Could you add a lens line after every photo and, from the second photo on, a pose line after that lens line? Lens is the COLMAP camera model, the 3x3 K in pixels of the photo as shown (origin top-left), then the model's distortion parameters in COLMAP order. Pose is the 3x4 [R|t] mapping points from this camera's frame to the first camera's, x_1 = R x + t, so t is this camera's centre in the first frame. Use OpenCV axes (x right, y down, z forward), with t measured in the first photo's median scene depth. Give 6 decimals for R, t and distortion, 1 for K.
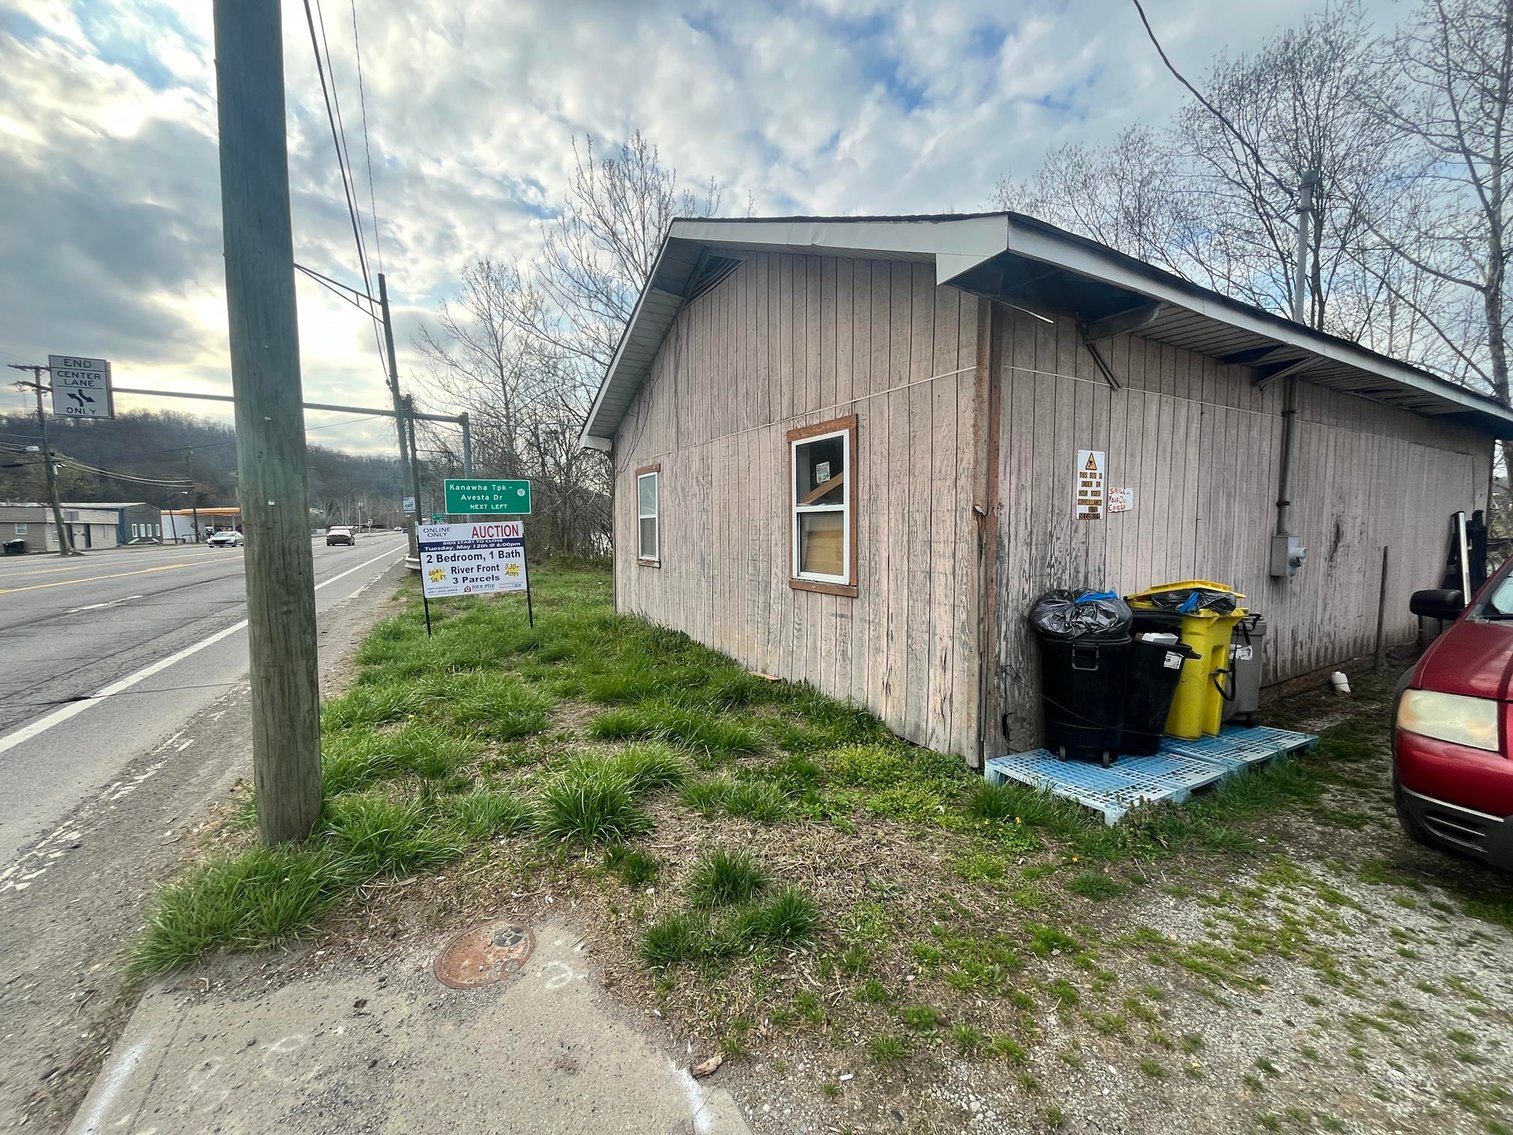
lens RADIAL K [[611.9, 0, 751.5], [0, 611.9, 564.3], [0, 0, 1]] dist [-0.003407, -0.000471]
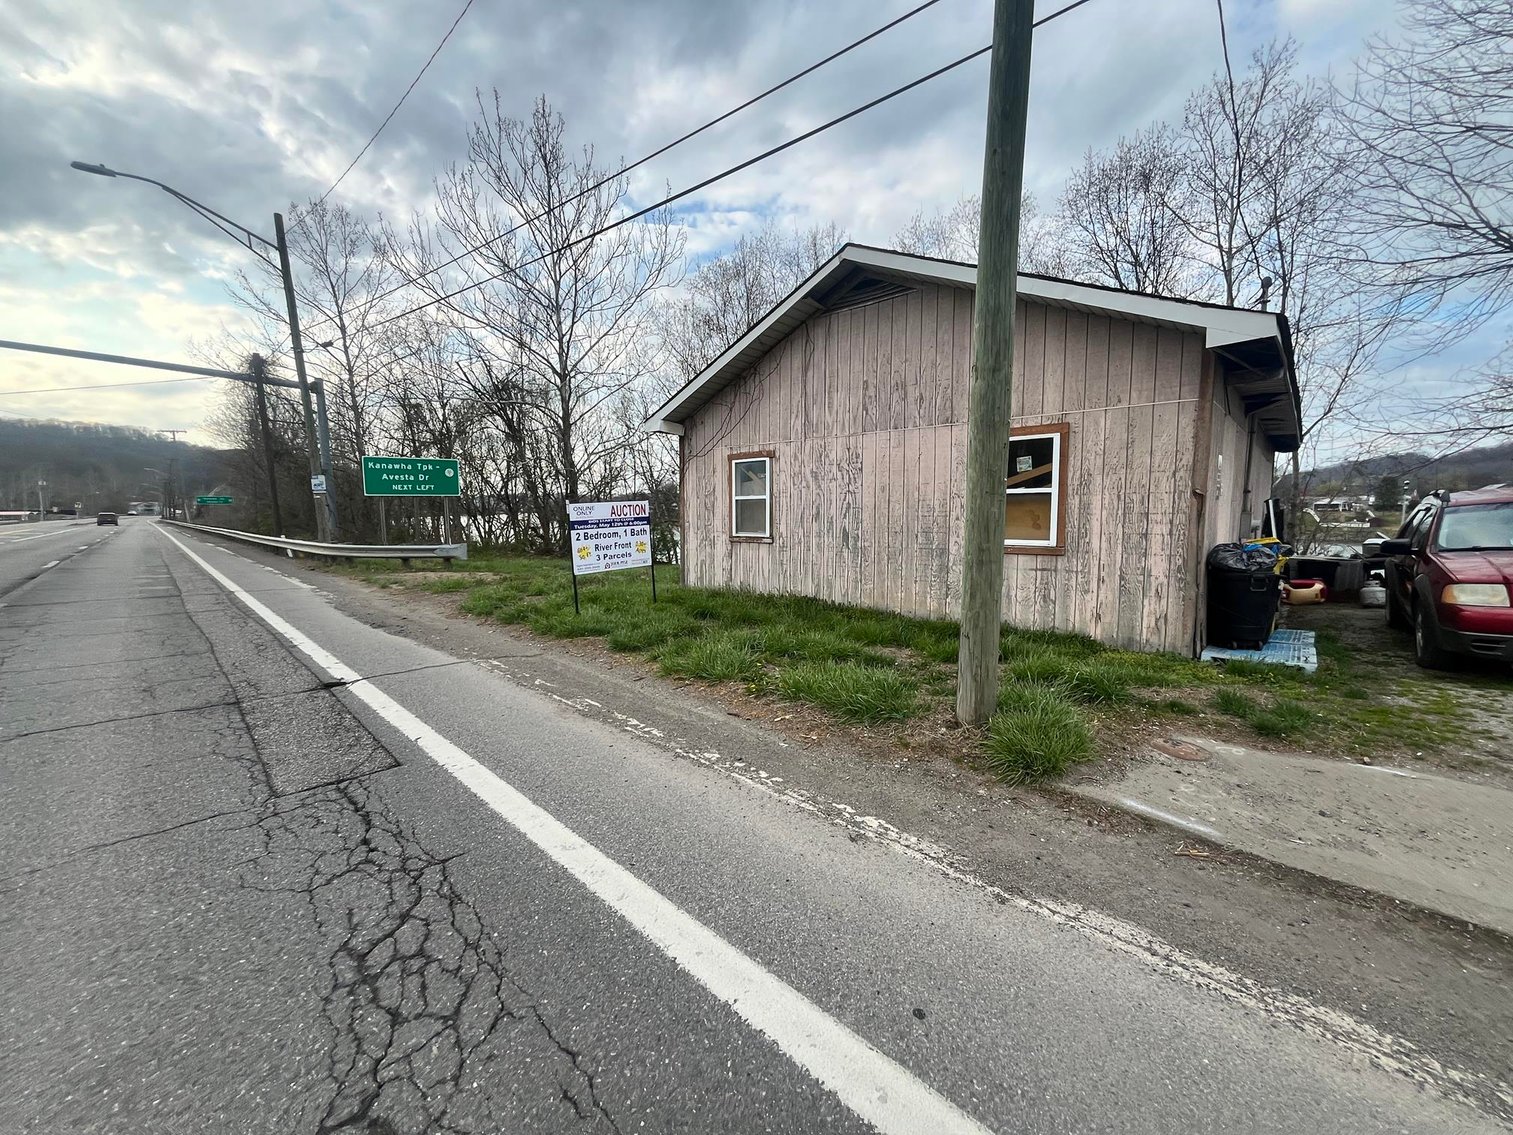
lens RADIAL K [[611.9, 0, 751.5], [0, 611.9, 564.3], [0, 0, 1]] dist [-0.003407, -0.000471]
pose [[0.953015, -0.024443, 0.301935, -0.888536], [0.017708, 0.999530, 0.025022, 0.026714], [-0.302405, -0.018500, 0.953000, -0.104182]]
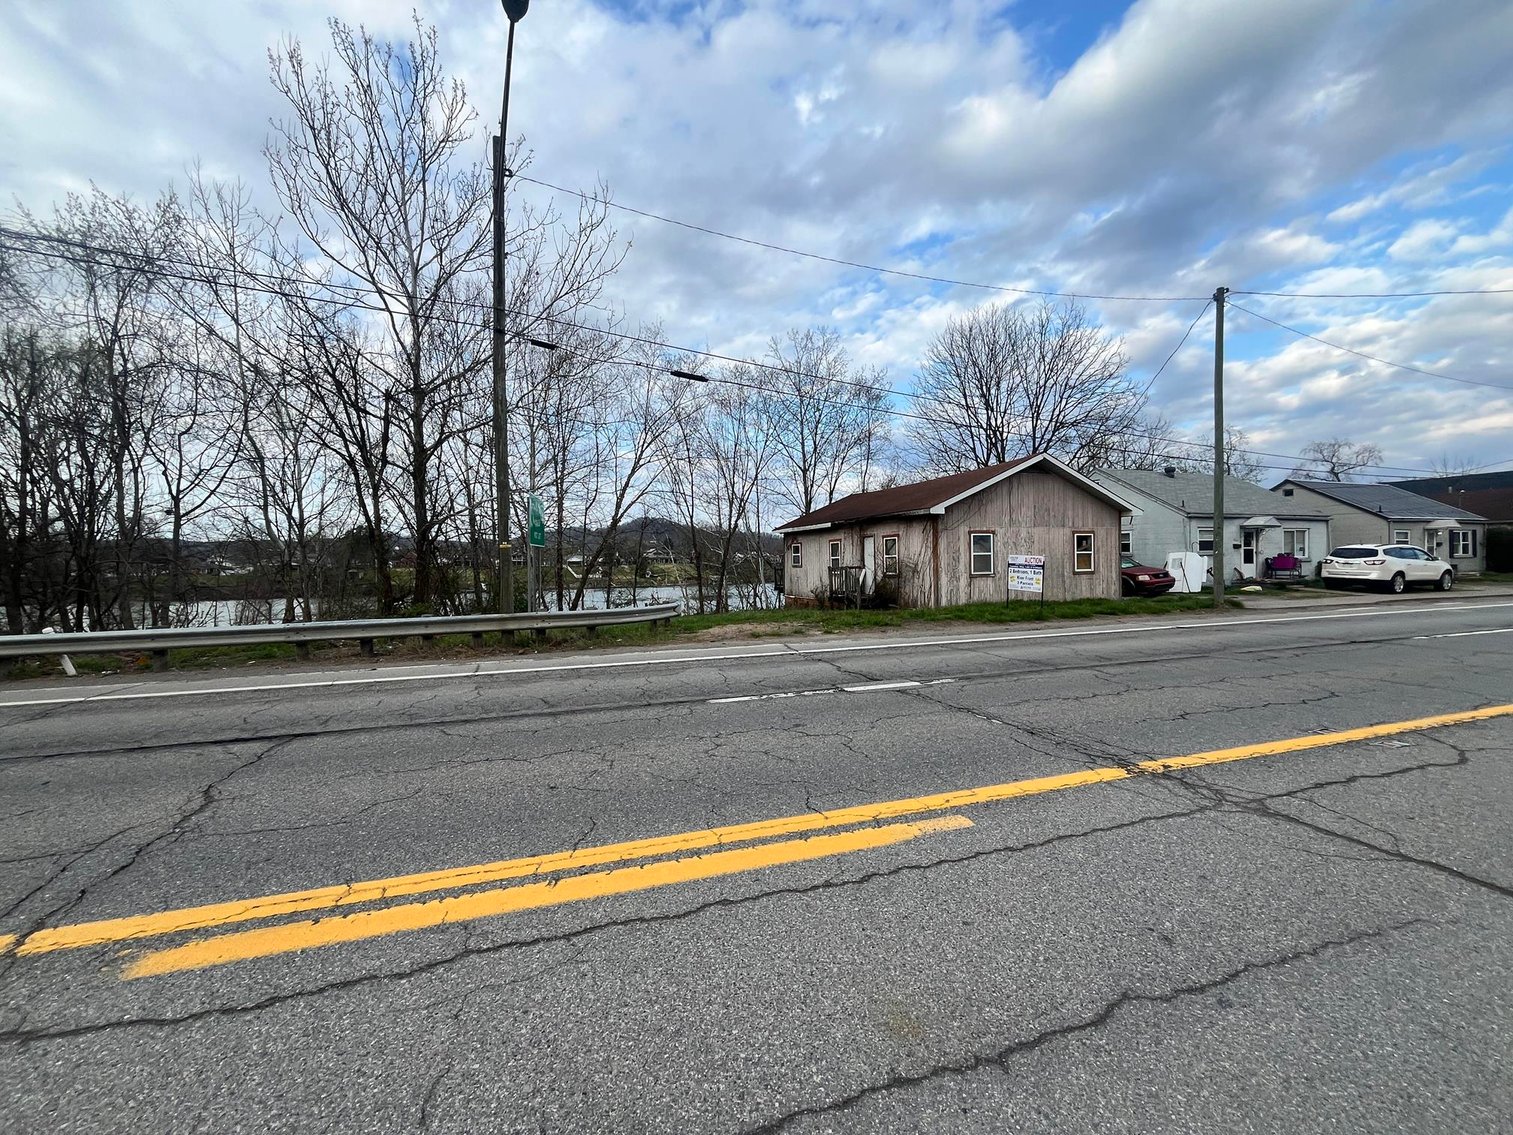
lens RADIAL K [[611.9, 0, 751.5], [0, 611.9, 564.3], [0, 0, 1]] dist [-0.003407, -0.000471]
pose [[0.160342, 0.002251, 0.987059, -4.226128], [0.077885, 0.996851, -0.014925, -0.126878], [-0.983984, 0.079270, 0.159662, 2.561068]]
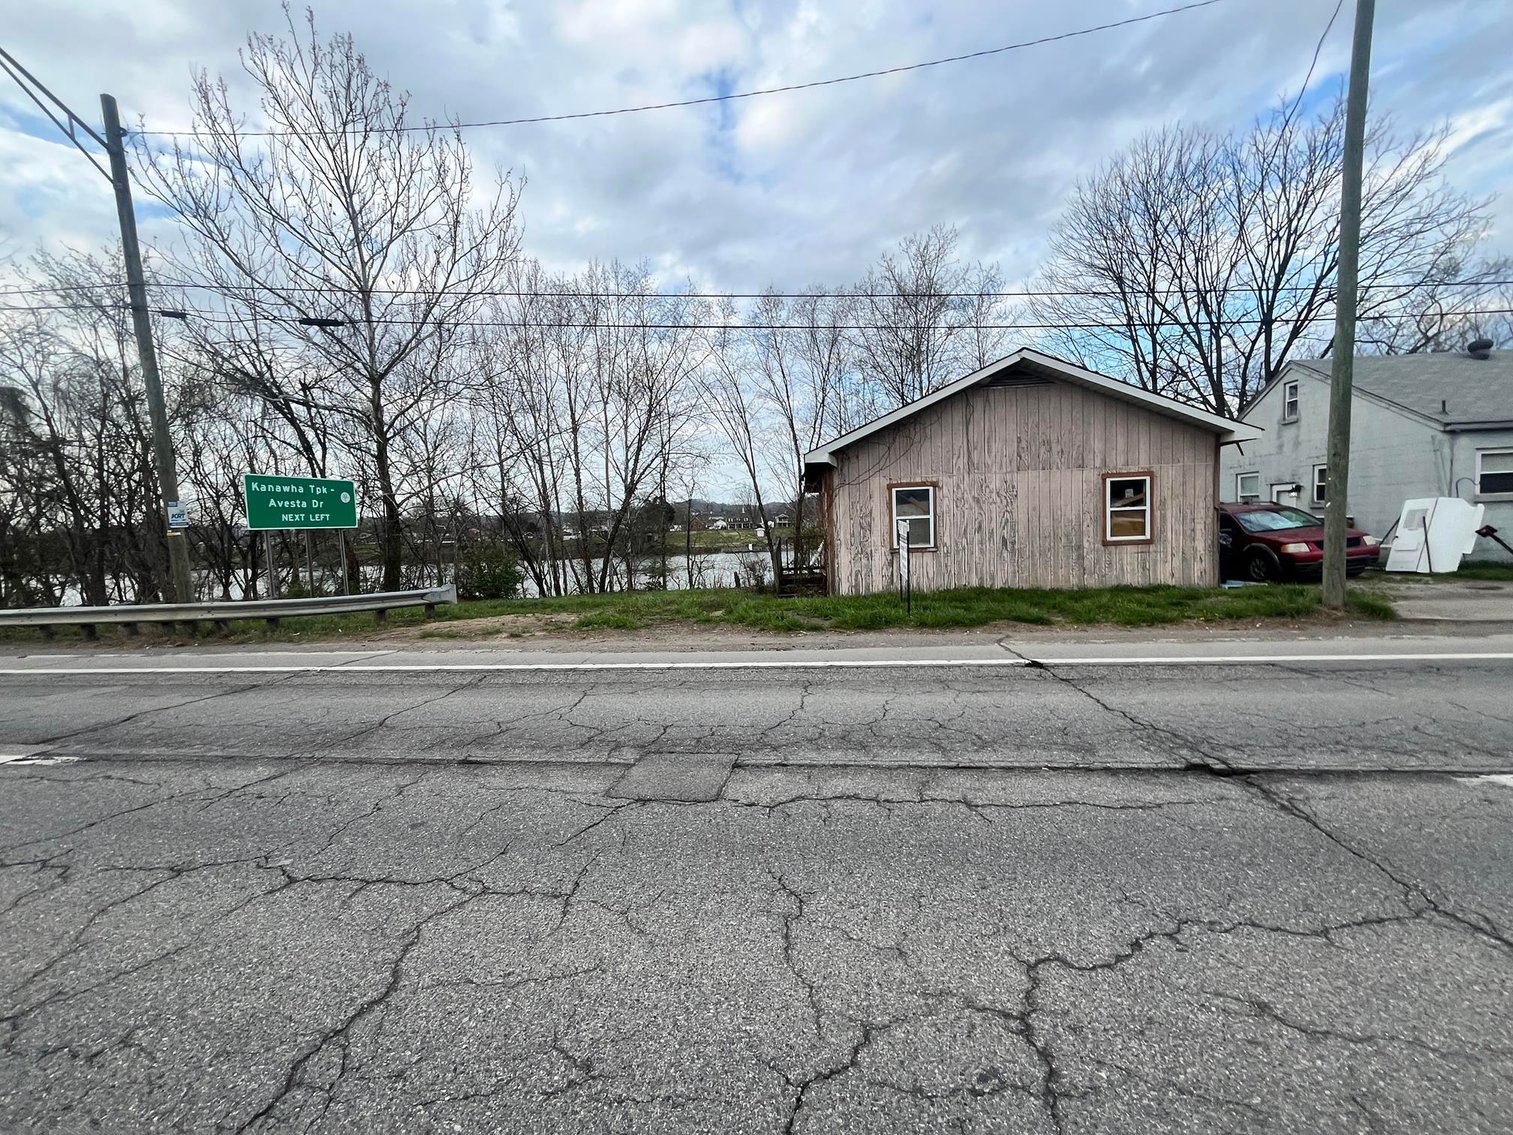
lens RADIAL K [[611.9, 0, 751.5], [0, 611.9, 564.3], [0, 0, 1]] dist [-0.003407, -0.000471]
pose [[0.574426, -0.062818, 0.816143, -2.736511], [0.087772, 0.996029, 0.014888, -0.041107], [-0.813837, 0.063082, 0.577658, 0.865913]]
